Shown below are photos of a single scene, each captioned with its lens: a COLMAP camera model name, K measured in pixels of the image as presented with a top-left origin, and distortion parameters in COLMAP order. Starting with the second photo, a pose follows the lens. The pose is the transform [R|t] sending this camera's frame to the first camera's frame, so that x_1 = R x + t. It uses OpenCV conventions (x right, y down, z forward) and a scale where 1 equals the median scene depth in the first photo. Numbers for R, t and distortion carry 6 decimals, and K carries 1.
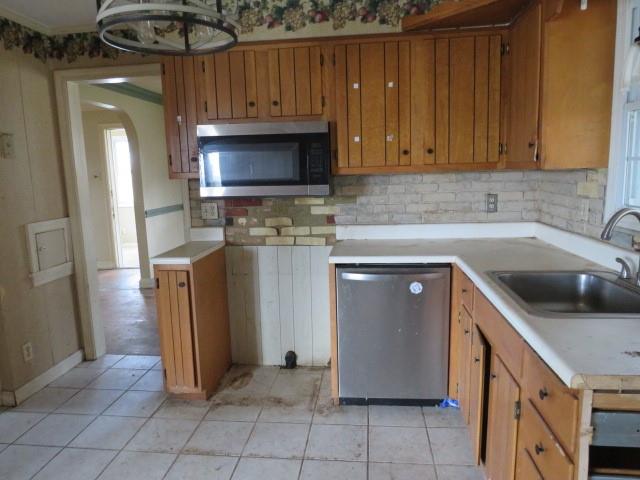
lens RADIAL K [[454.2, 0, 319.2], [0, 454.2, 240.9], [0, 0, 1]] dist [-0.012084, -0.002333]
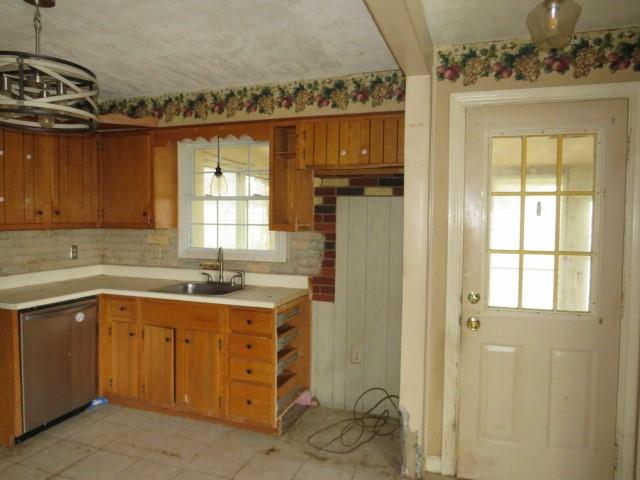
lens RADIAL K [[454.2, 0, 320.3], [0, 454.2, 243.7], [0, 0, 1]] dist [-0.012084, -0.002333]
pose [[0.224011, -0.023304, 0.974308, -0.821923], [0.132809, 0.991118, -0.006829, -0.004733], [-0.965495, 0.130927, 0.225116, 0.010376]]
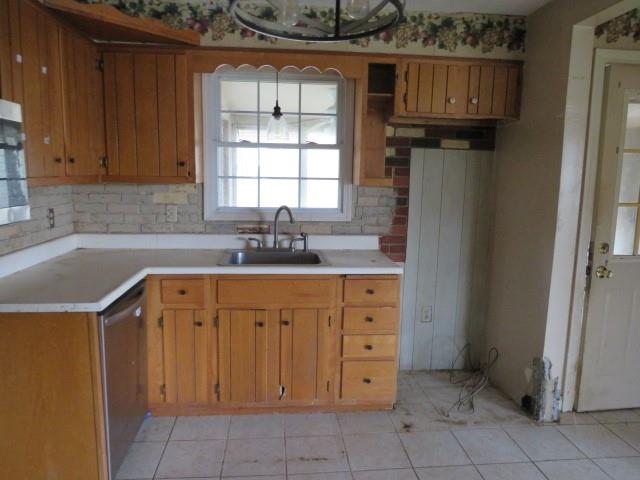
lens RADIAL K [[454.2, 0, 322.4], [0, 454.2, 240.8], [0, 0, 1]] dist [-0.012084, -0.002333]
pose [[-0.206806, -0.121622, 0.970793, -0.686533], [0.137704, 0.978748, 0.151953, -0.113673], [-0.968643, 0.165107, -0.185663, 0.717435]]
